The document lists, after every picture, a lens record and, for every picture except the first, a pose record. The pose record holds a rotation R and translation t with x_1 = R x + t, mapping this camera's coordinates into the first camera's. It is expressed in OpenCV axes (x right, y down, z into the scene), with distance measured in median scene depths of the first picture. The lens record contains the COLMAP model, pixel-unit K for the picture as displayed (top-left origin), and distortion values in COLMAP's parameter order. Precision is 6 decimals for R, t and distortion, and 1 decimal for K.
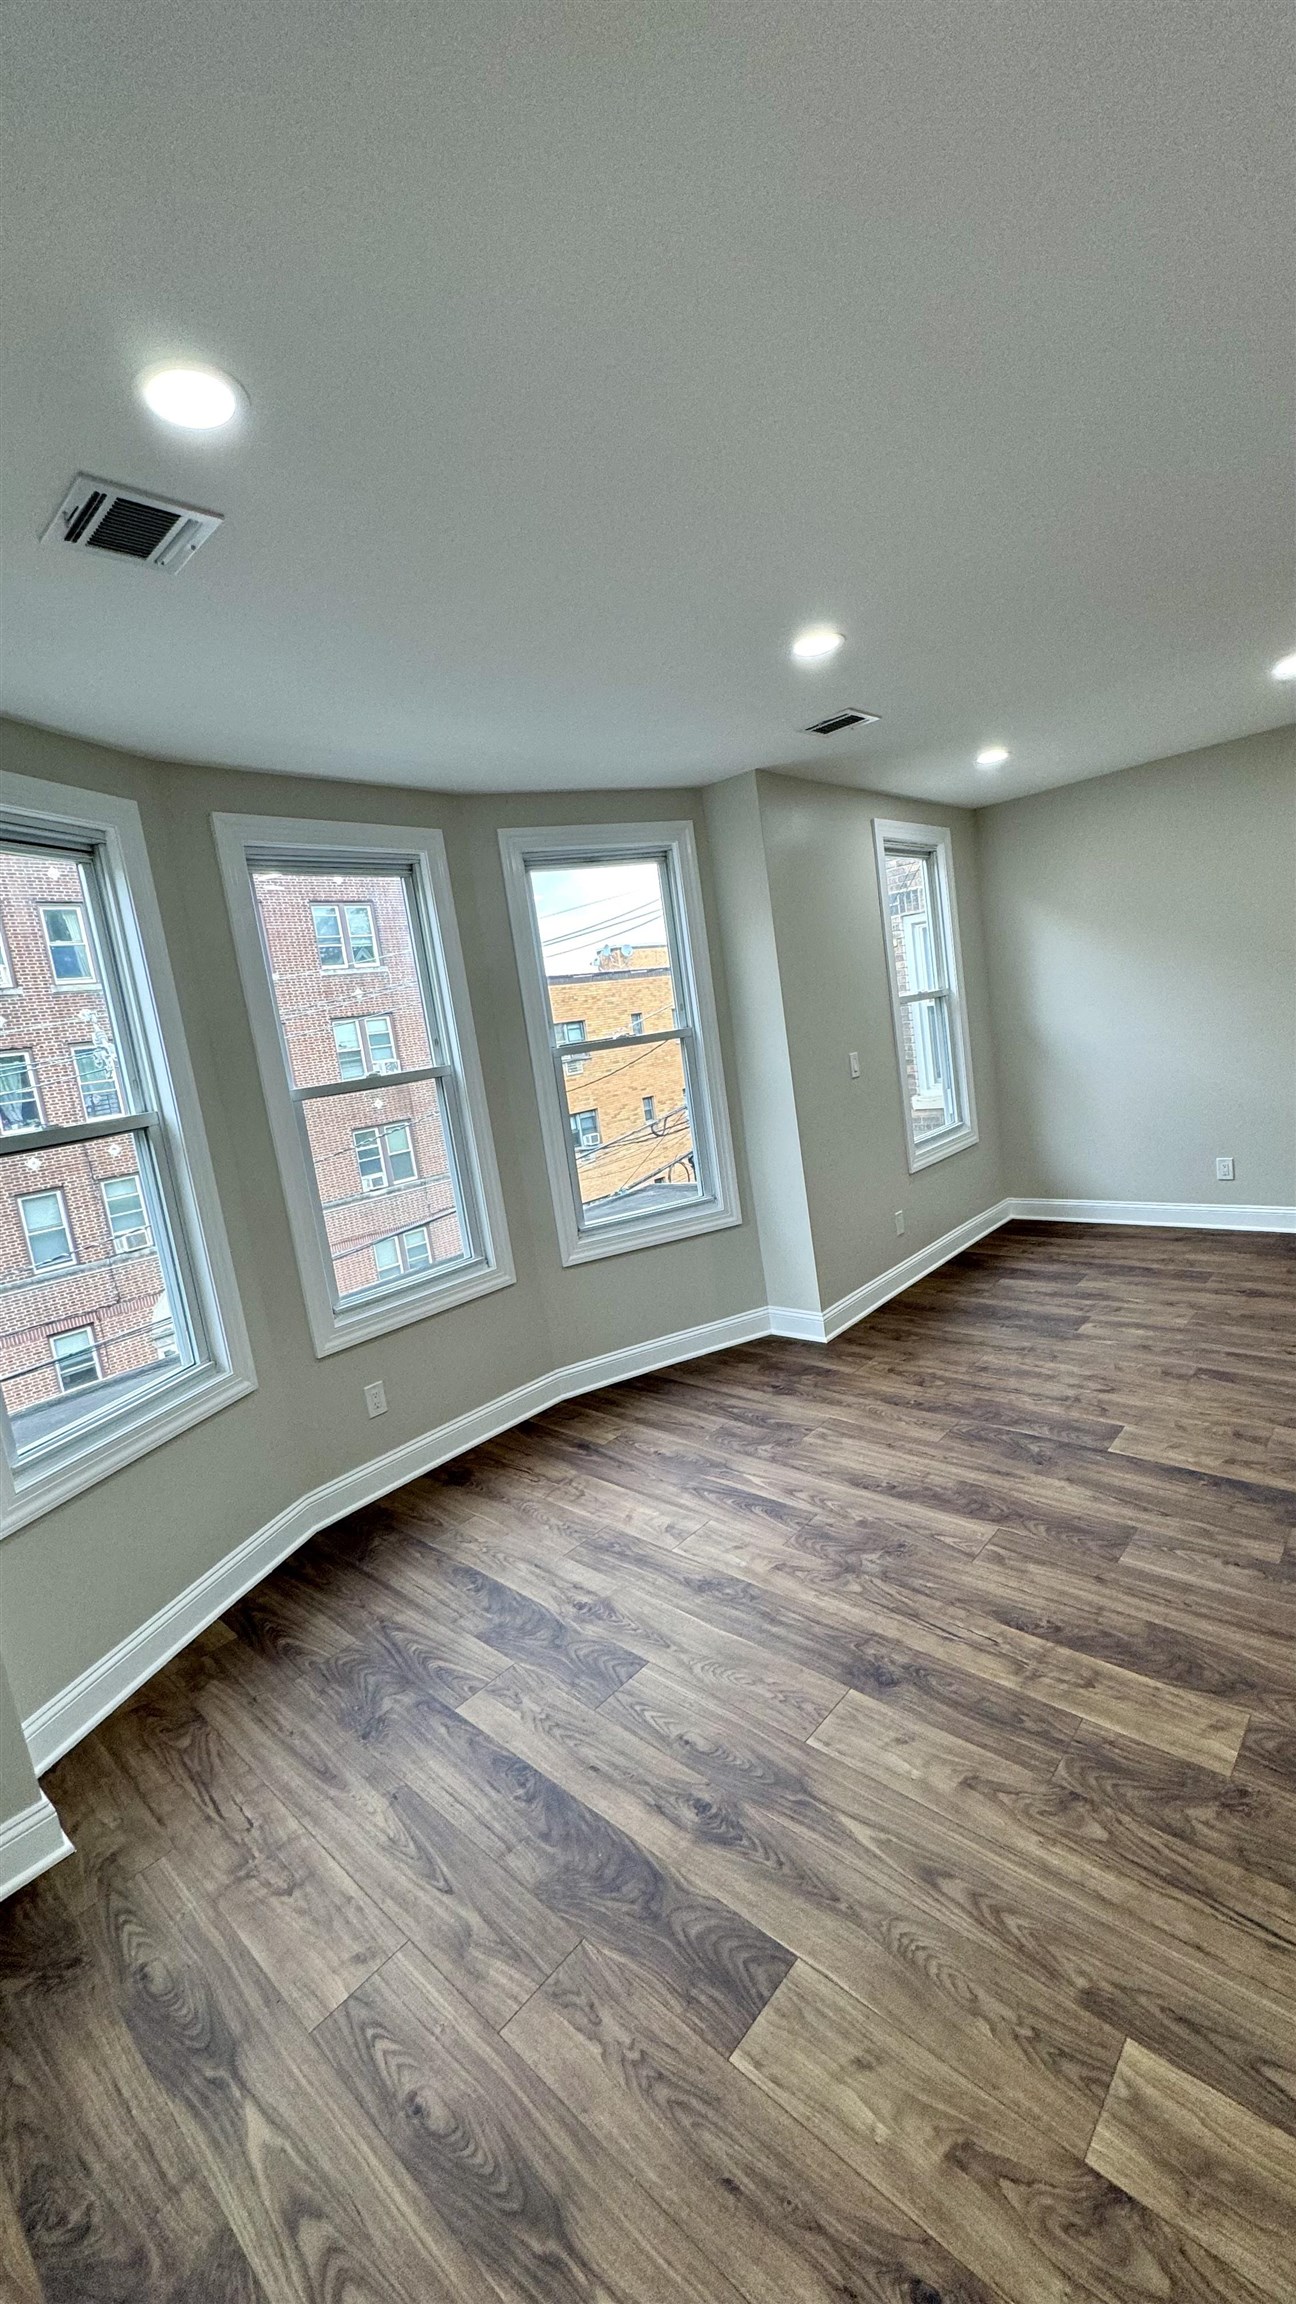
lens RADIAL K [[917.3, 0, 650.6], [0, 917.3, 1149.8], [0, 0, 1]] dist [-0.003964, 0.000890]
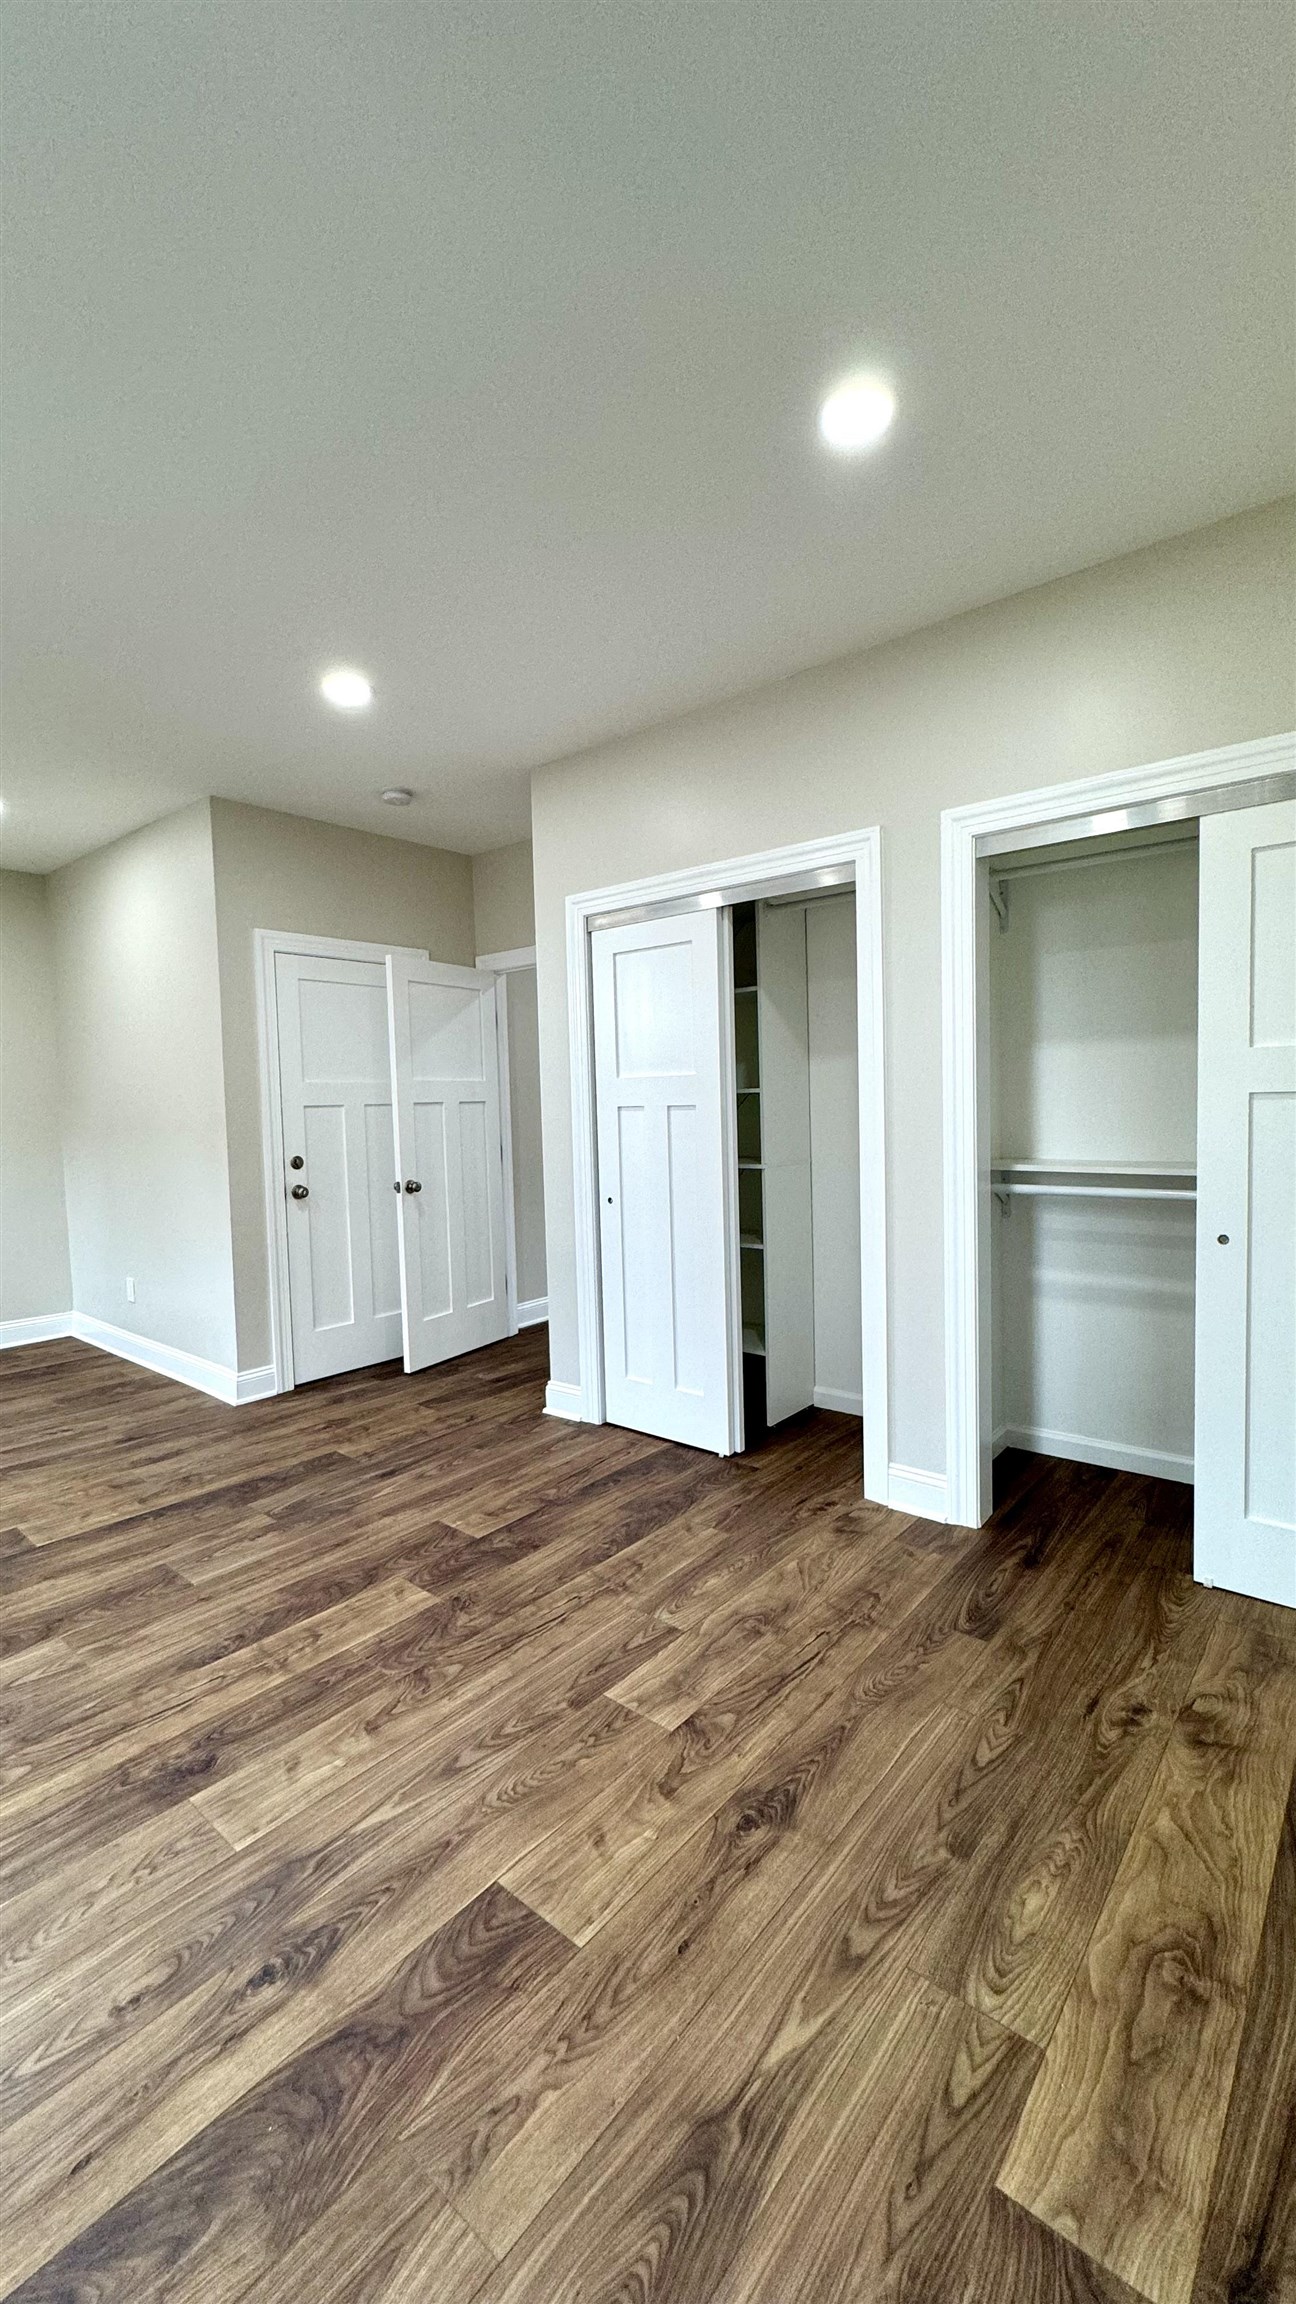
lens RADIAL K [[917.3, 0, 650.8], [0, 917.3, 1153.7], [0, 0, 1]] dist [-0.003964, 0.000890]
pose [[-0.040903, 0.080525, 0.995913, -0.487626], [0.164731, 0.983651, -0.072768, 0.124159], [-0.985490, 0.161081, -0.053499, 0.427790]]
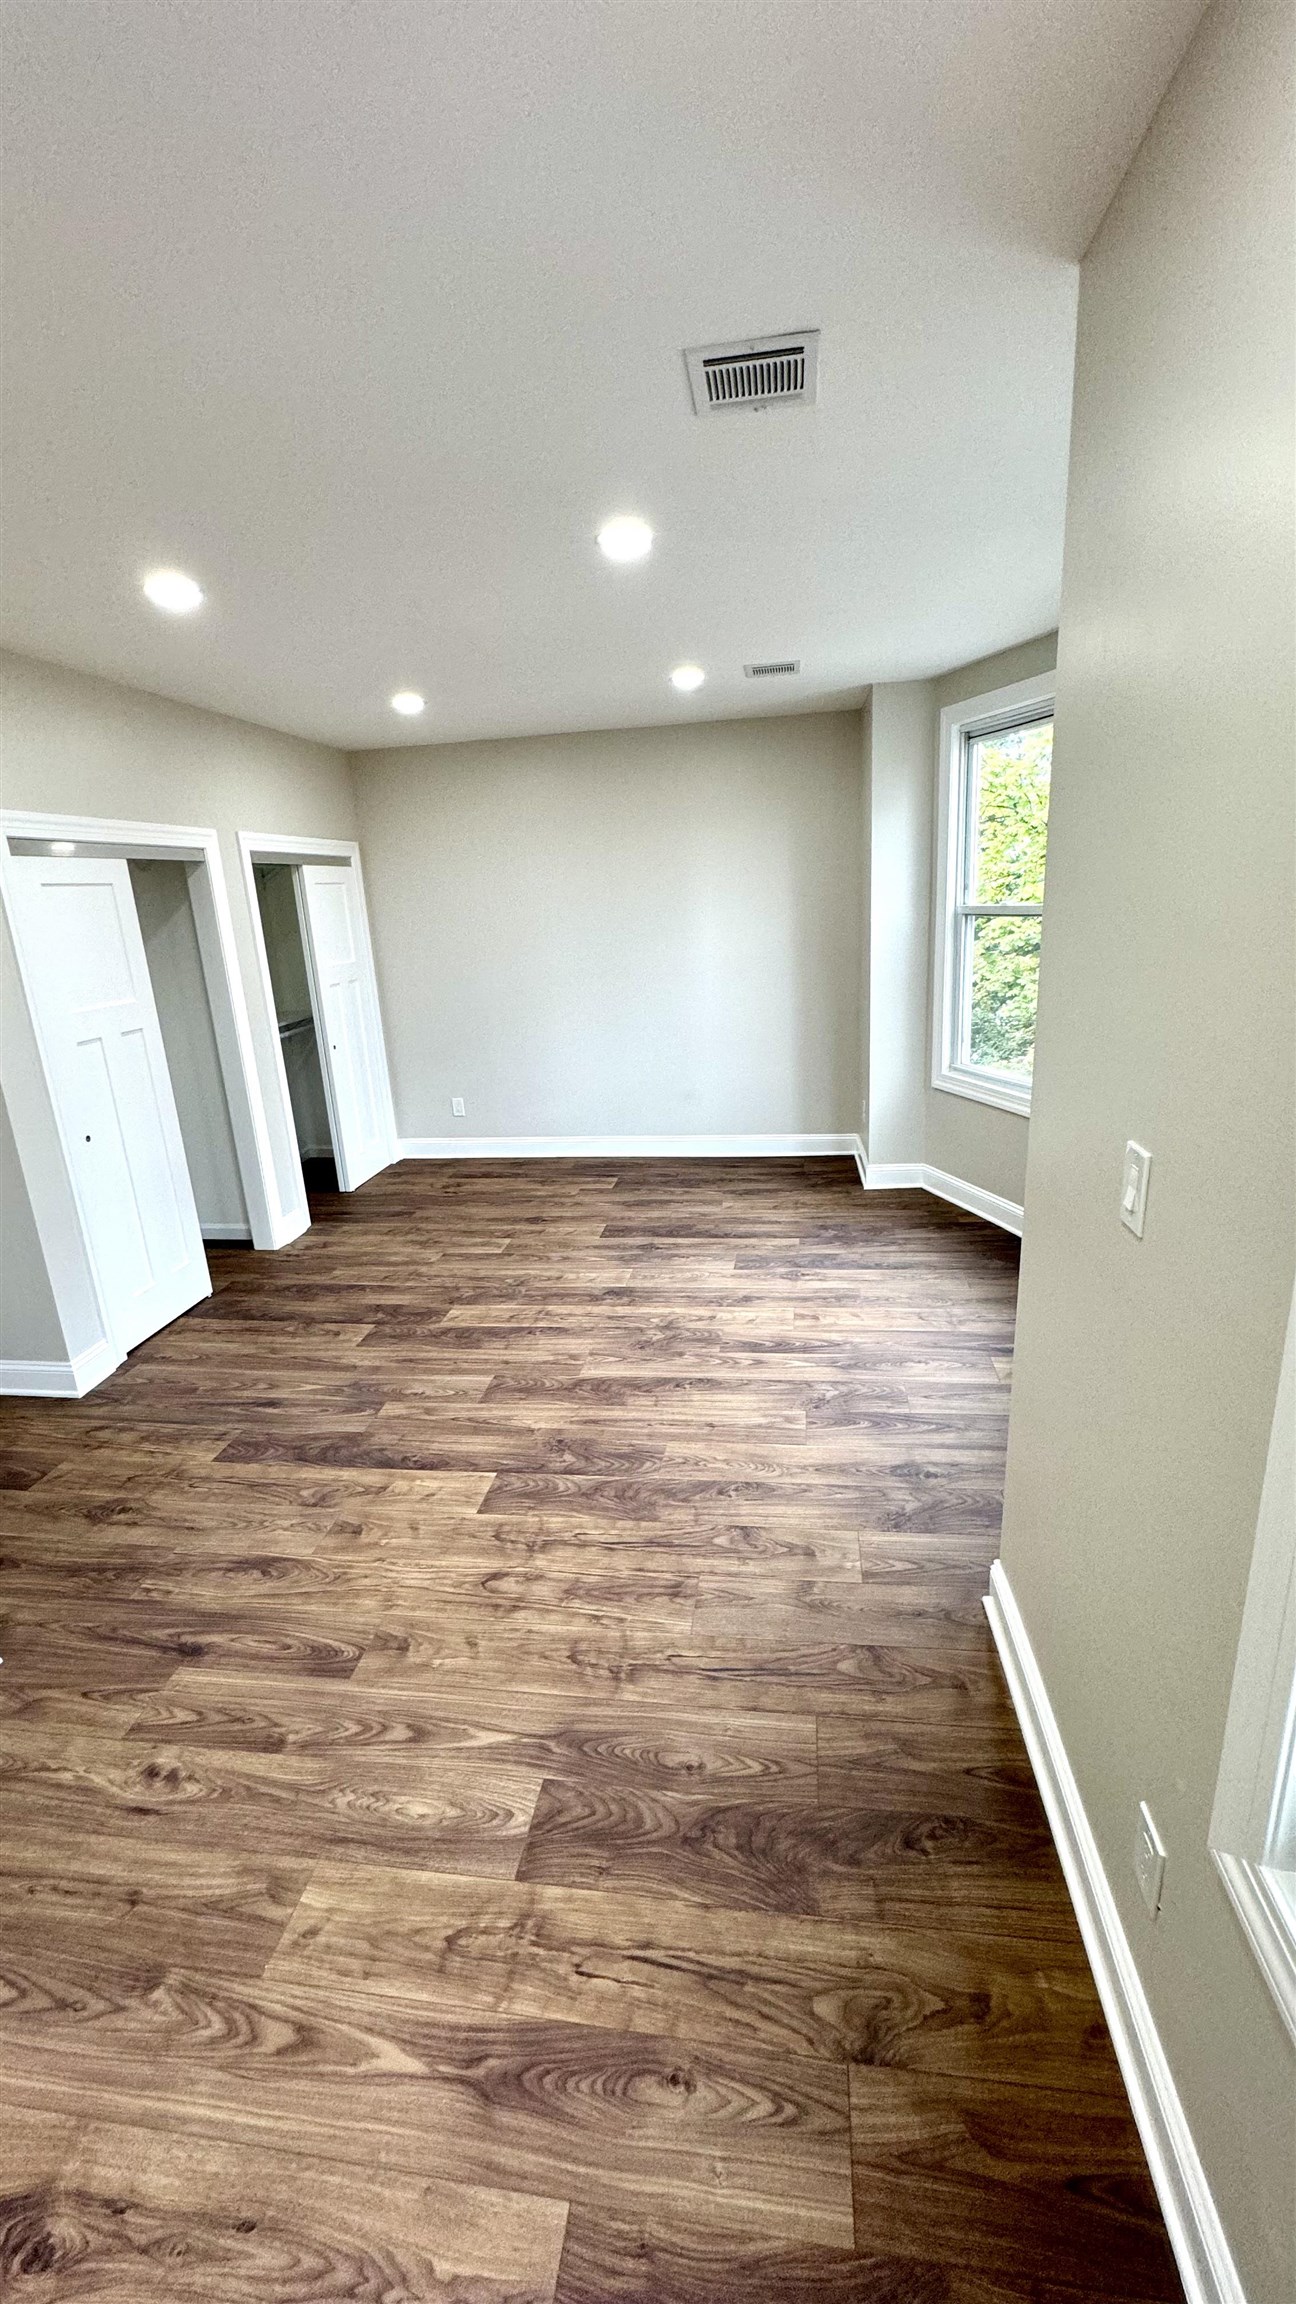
lens RADIAL K [[917.3, 0, 650.5], [0, 917.3, 1150.9], [0, 0, 1]] dist [-0.003964, 0.000890]
pose [[-0.811892, 0.325801, -0.484443, 0.776006], [0.090040, 0.889749, 0.447481, -0.393445], [0.576822, 0.319687, -0.751716, 1.826275]]
